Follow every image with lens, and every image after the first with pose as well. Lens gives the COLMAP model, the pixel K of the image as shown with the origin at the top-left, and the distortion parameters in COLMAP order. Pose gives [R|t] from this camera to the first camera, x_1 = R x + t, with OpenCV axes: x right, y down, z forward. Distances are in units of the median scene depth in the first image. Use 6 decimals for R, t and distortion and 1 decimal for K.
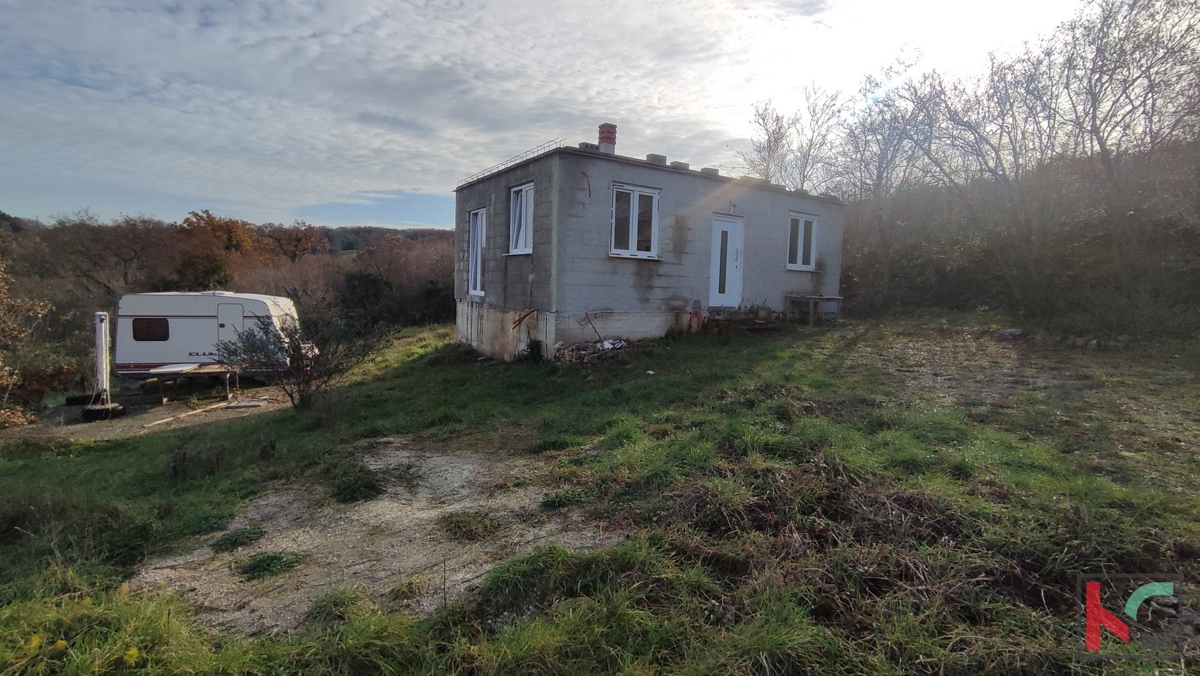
lens RADIAL K [[540.9, 0, 598.7], [0, 540.9, 300.5], [0, 0, 1]] dist [-0.027412, 0.017620]
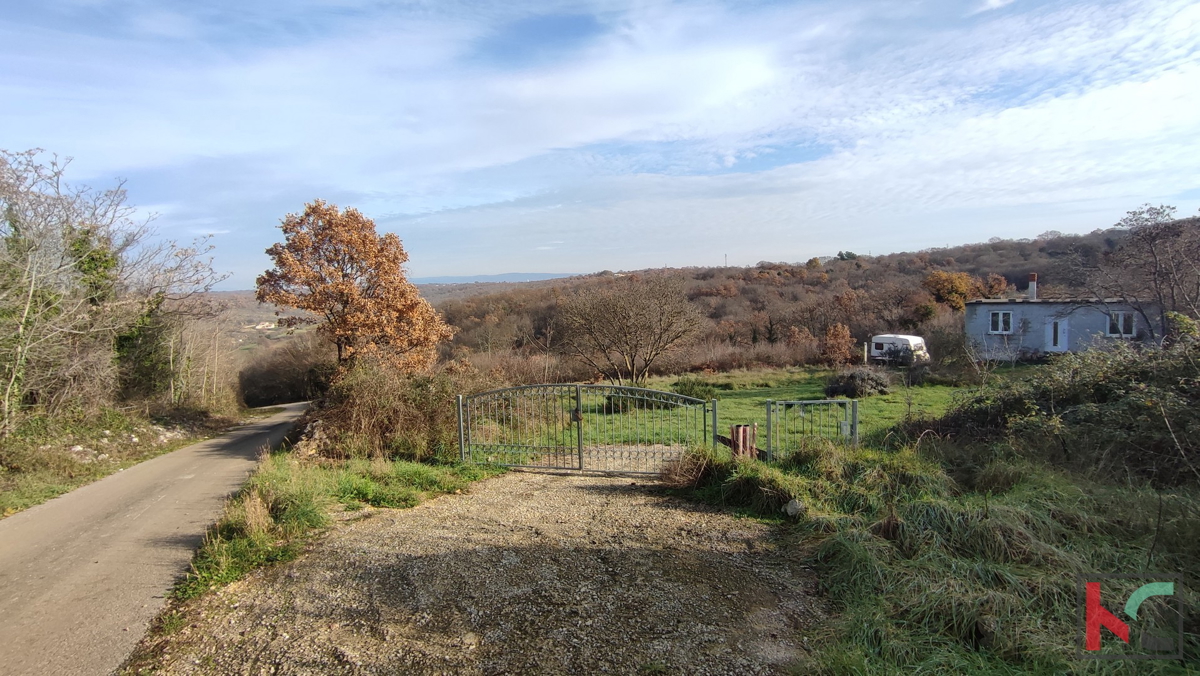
lens RADIAL K [[540.9, 0, 607.2], [0, 540.9, 312.4], [0, 0, 1]] dist [-0.027412, 0.017620]
pose [[0.301910, 0.000890, -0.953336, 2.099486], [0.010925, 0.999931, 0.004393, -0.217670], [0.953274, -0.011742, 0.301879, -1.864747]]
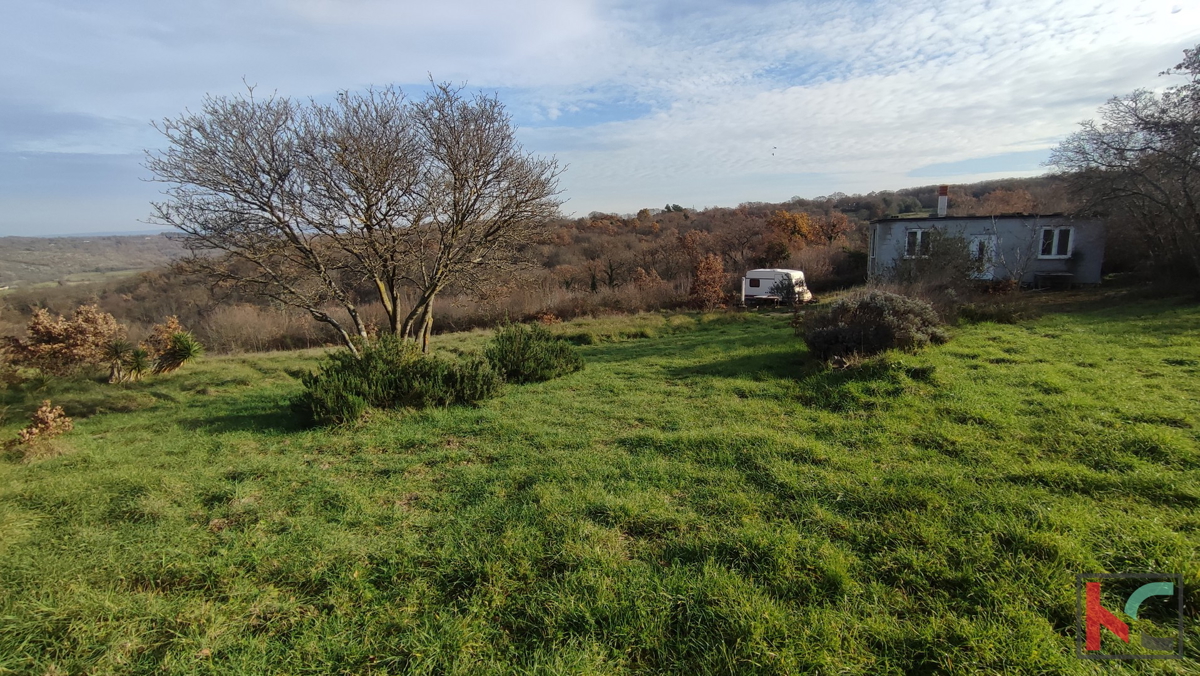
lens RADIAL K [[540.9, 0, 604.4], [0, 540.9, 315.3], [0, 0, 1]] dist [-0.027412, 0.017620]
pose [[0.572016, 0.073137, -0.816975, 1.139554], [0.012311, 0.995139, 0.097706, -0.071270], [0.820150, -0.065947, 0.568335, -1.388041]]
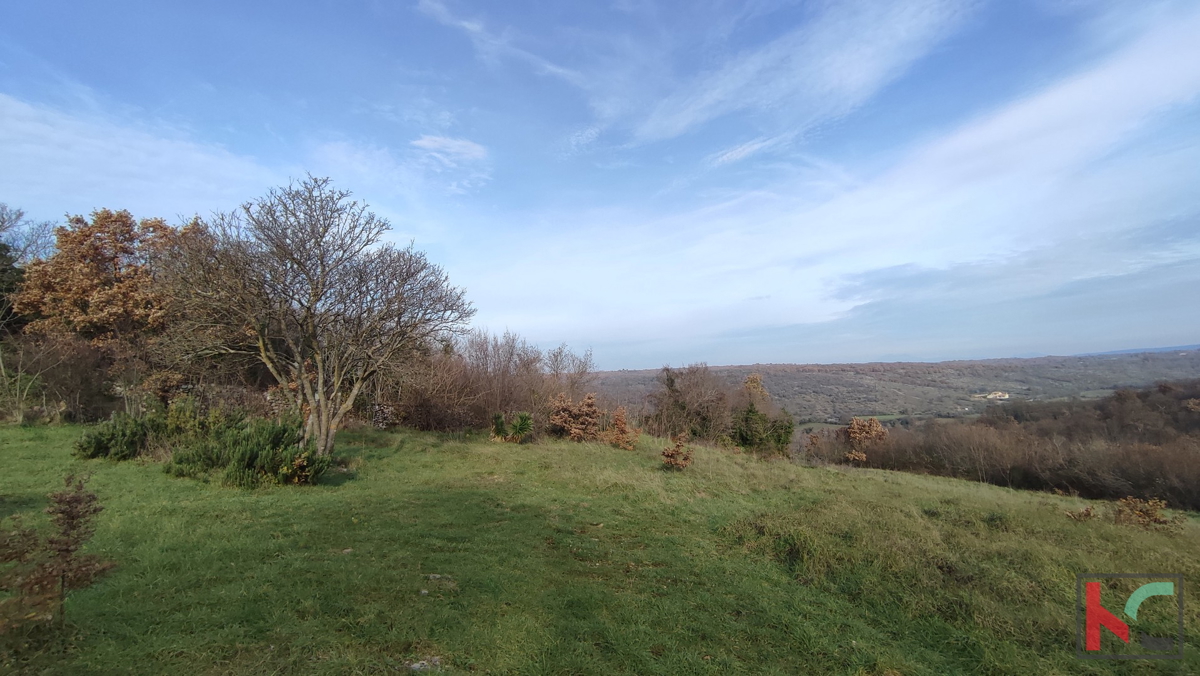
lens RADIAL K [[540.9, 0, 601.4], [0, 540.9, 327.5], [0, 0, 1]] dist [-0.027412, 0.017620]
pose [[-0.797957, -0.070485, -0.598578, 0.375804], [-0.019461, 0.995634, -0.091297, -0.034704], [0.602400, -0.061202, -0.795845, -0.004866]]
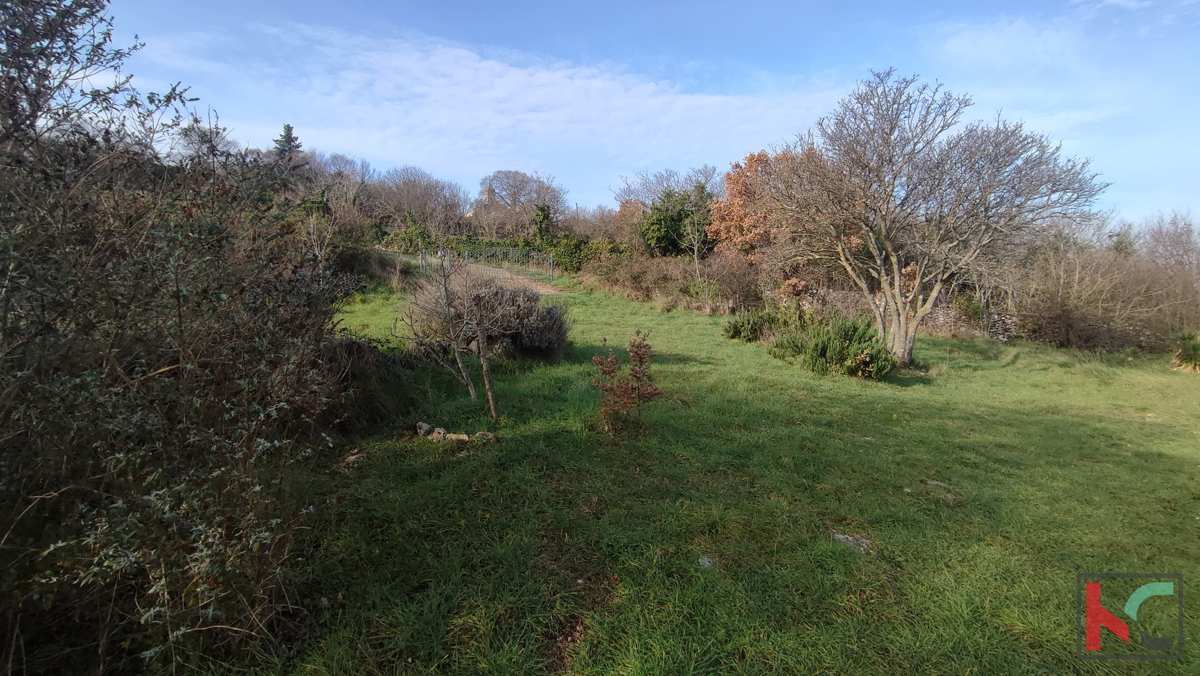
lens RADIAL K [[540.9, 0, 600.2], [0, 540.9, 324.8], [0, 0, 1]] dist [-0.027412, 0.017620]
pose [[-0.908806, -0.043177, 0.414979, 0.275004], [-0.007406, 0.996144, 0.087425, -0.022821], [-0.417154, 0.076379, -0.905621, 0.015916]]
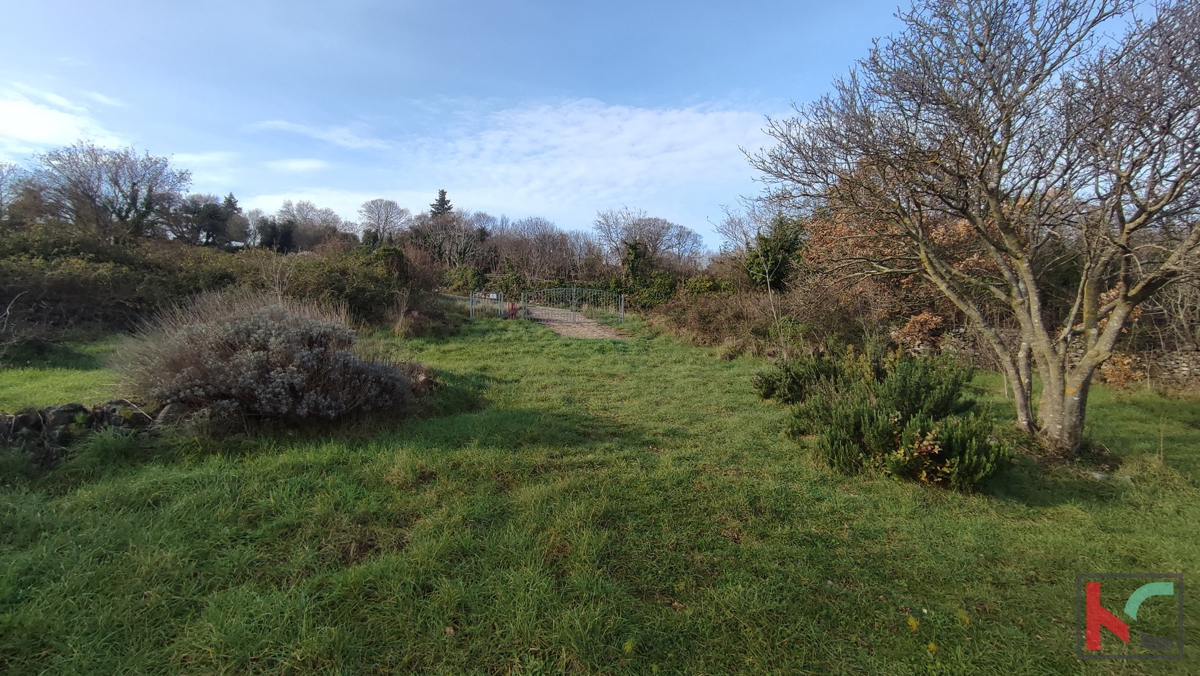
lens RADIAL K [[540.9, 0, 584.7], [0, 540.9, 363.3], [0, 0, 1]] dist [-0.027412, 0.017620]
pose [[-0.742645, -0.039577, 0.668515, 0.172386], [0.010079, 0.997479, 0.070248, -0.003219], [-0.669609, 0.058907, -0.740374, -0.387062]]
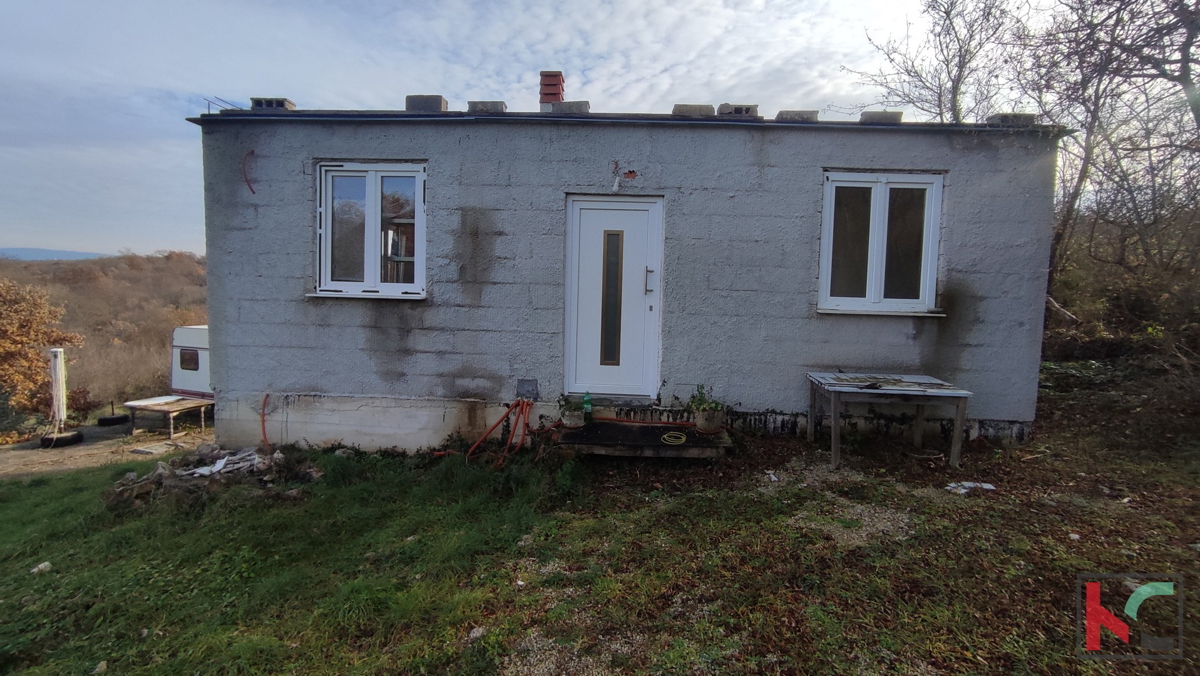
lens RADIAL K [[540.9, 0, 599.2], [0, 540.9, 341.0], [0, 0, 1]] dist [-0.027412, 0.017620]
pose [[0.809307, 0.045957, -0.585586, 0.523579], [-0.018663, 0.998443, 0.052564, -0.062313], [0.587090, -0.031611, 0.808905, 0.646655]]
